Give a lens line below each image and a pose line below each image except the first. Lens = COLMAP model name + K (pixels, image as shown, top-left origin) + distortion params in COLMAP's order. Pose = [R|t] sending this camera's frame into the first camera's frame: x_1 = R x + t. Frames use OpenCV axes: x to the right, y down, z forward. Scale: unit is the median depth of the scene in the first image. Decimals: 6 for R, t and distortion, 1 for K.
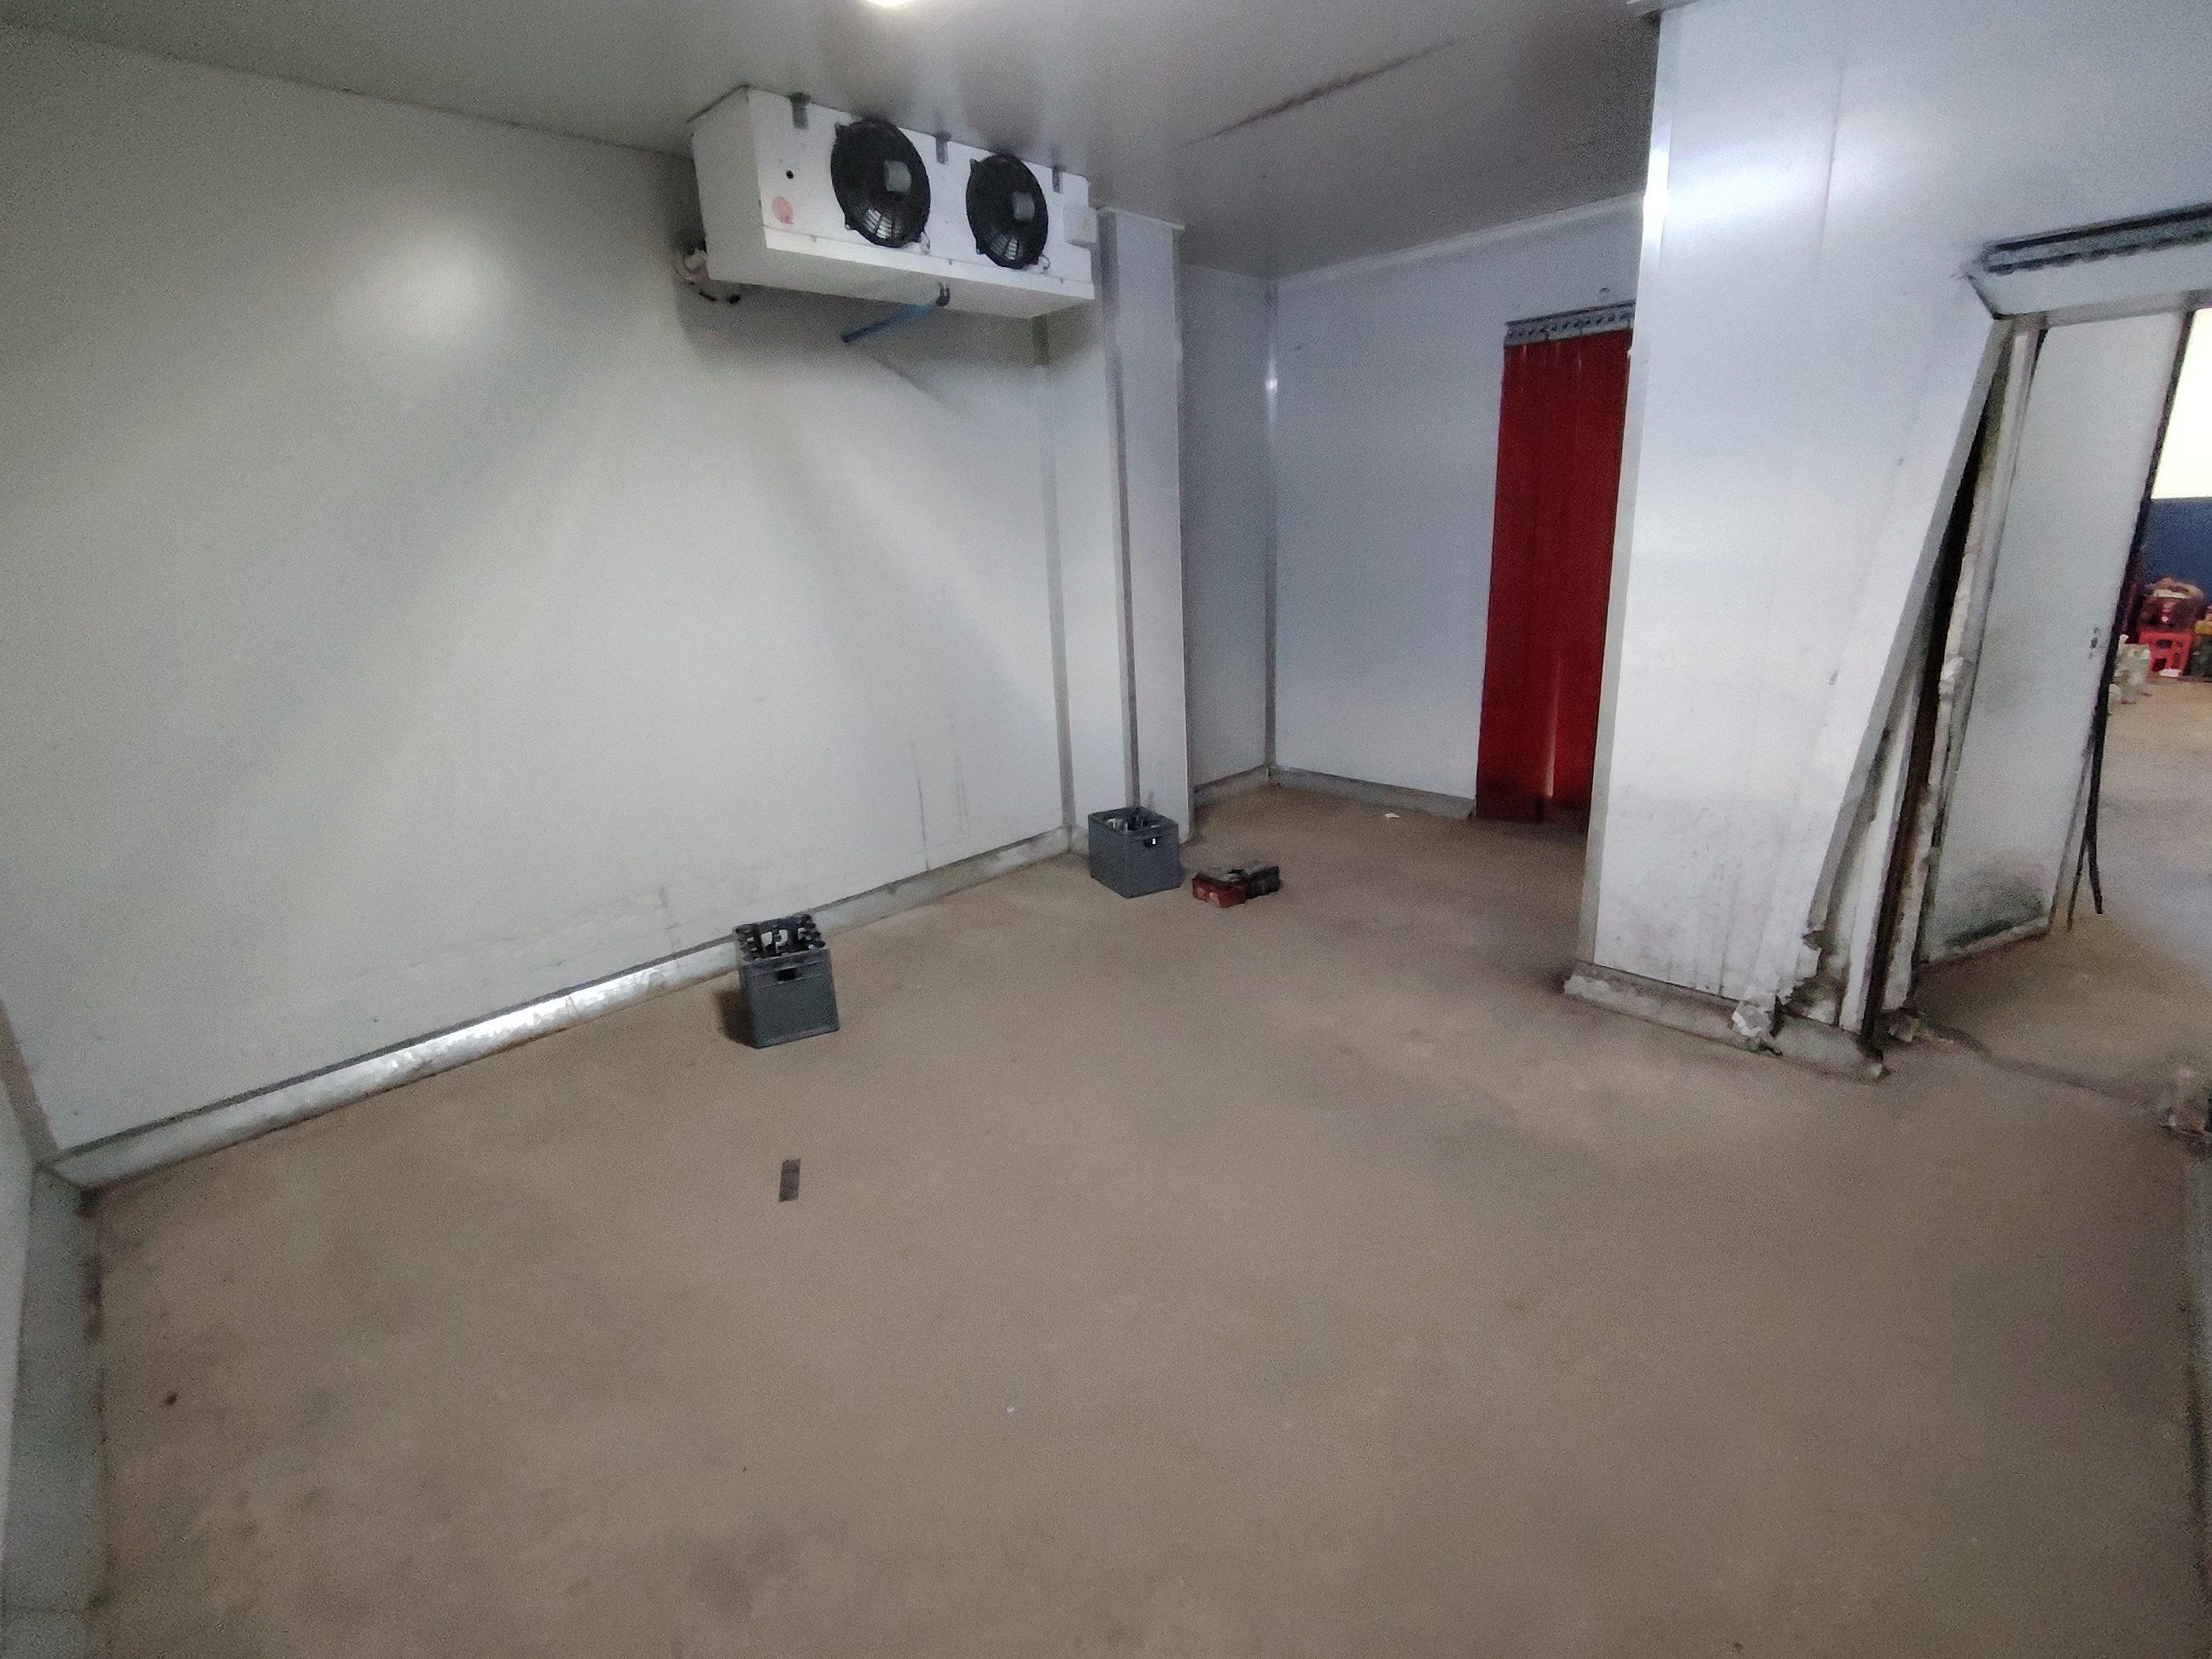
lens RADIAL K [[1021.6, 0, 1109.4], [0, 1021.6, 823.8], [0, 0, 1]] dist [0.012940, -0.000310]
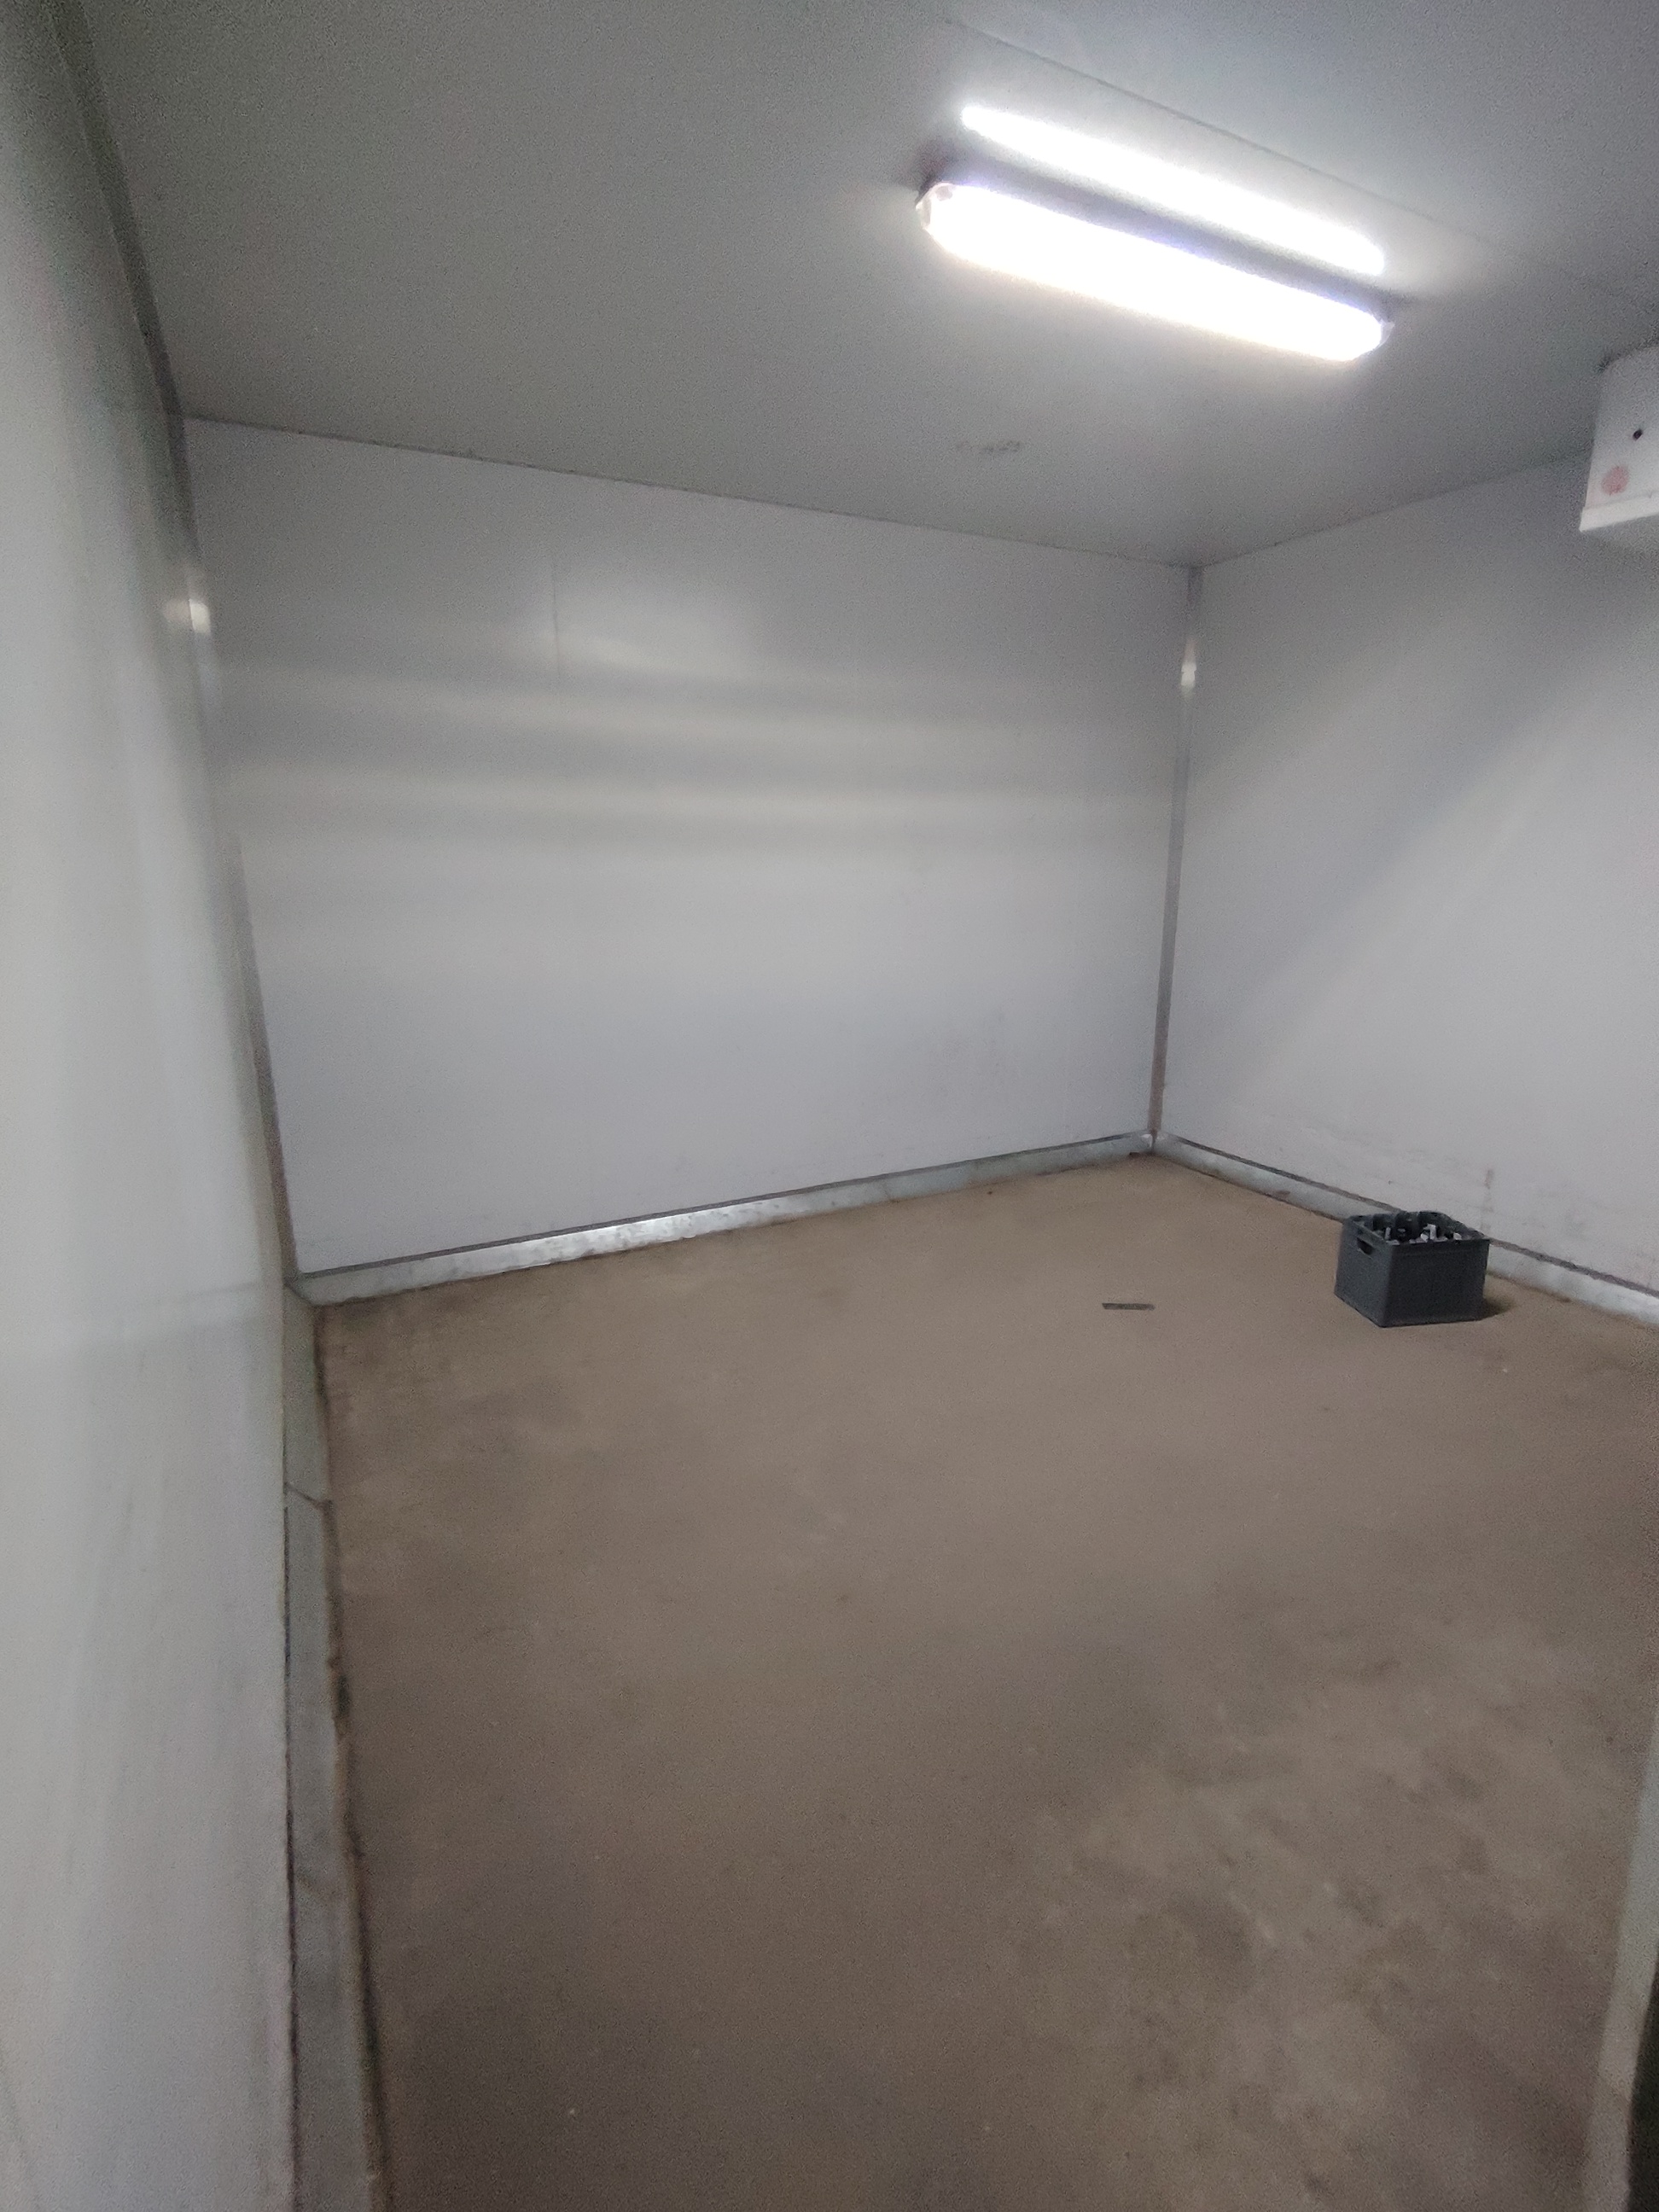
lens RADIAL K [[1021.6, 0, 829.5], [0, 1021.6, 1106.0], [0, 0, 1]] dist [0.012940, -0.000310]
pose [[-0.307128, 0.285492, -0.907836, 0.876805], [-0.249684, 0.896351, 0.366350, -0.263888], [0.918330, 0.339188, -0.204012, 0.736685]]
